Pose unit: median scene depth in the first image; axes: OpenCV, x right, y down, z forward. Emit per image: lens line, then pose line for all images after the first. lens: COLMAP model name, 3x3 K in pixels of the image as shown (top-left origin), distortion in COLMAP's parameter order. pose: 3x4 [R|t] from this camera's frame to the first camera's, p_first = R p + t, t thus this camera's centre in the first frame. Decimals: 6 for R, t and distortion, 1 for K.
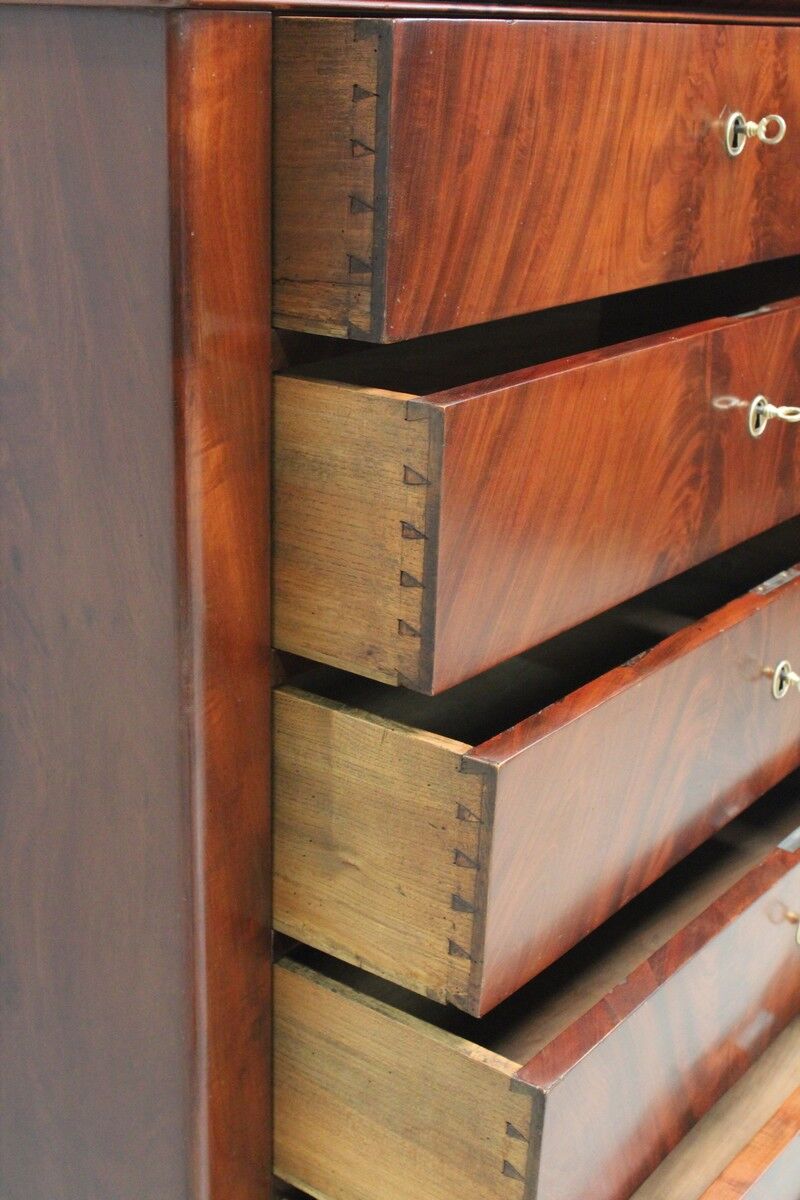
lens RADIAL K [[1596.9, 0, 397.5], [0, 1596.9, 609.5], [0, 0, 1]] dist [0.002195, 0.000000]
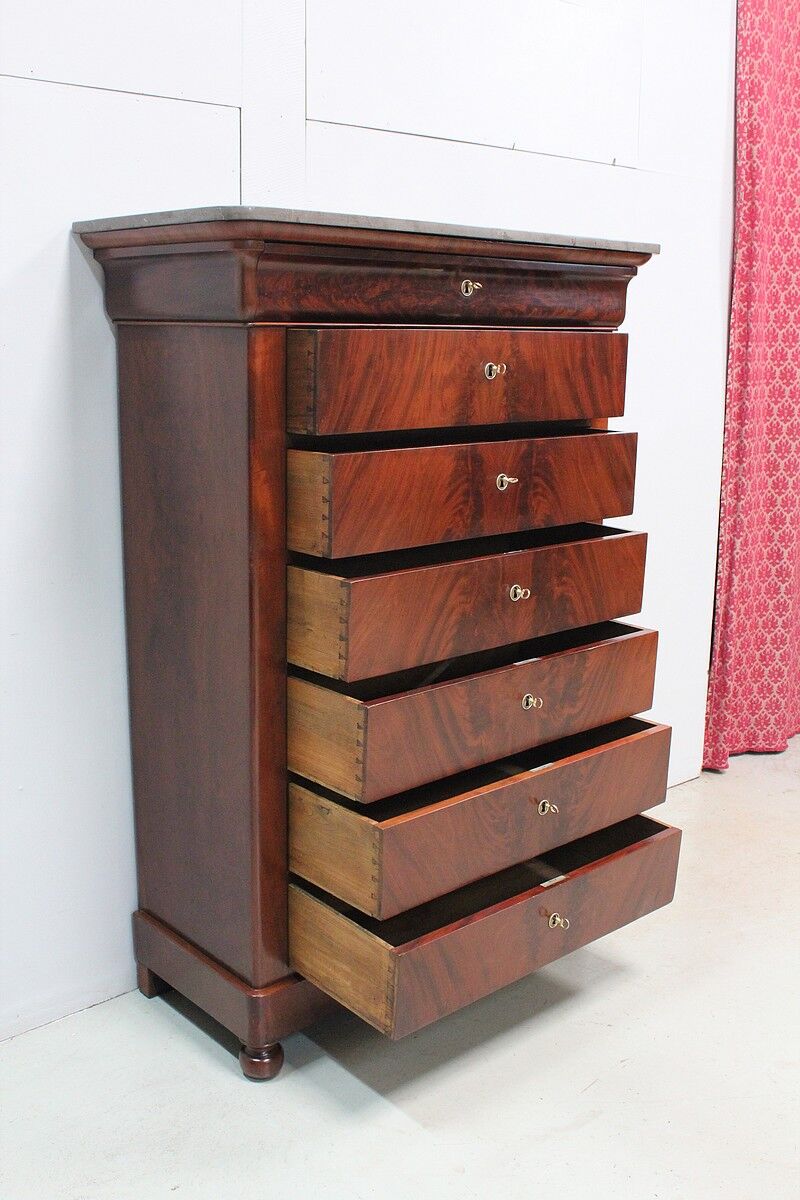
lens RADIAL K [[1179.5, 0, 393.1], [0, 1179.5, 601.0], [0, 0, 1]] dist [-0.003981, 0.000000]
pose [[0.983207, 0.033160, -0.179459, 0.480857], [-0.054858, 0.991576, -0.117334, 0.348809], [0.174056, 0.125209, 0.976743, -0.965955]]
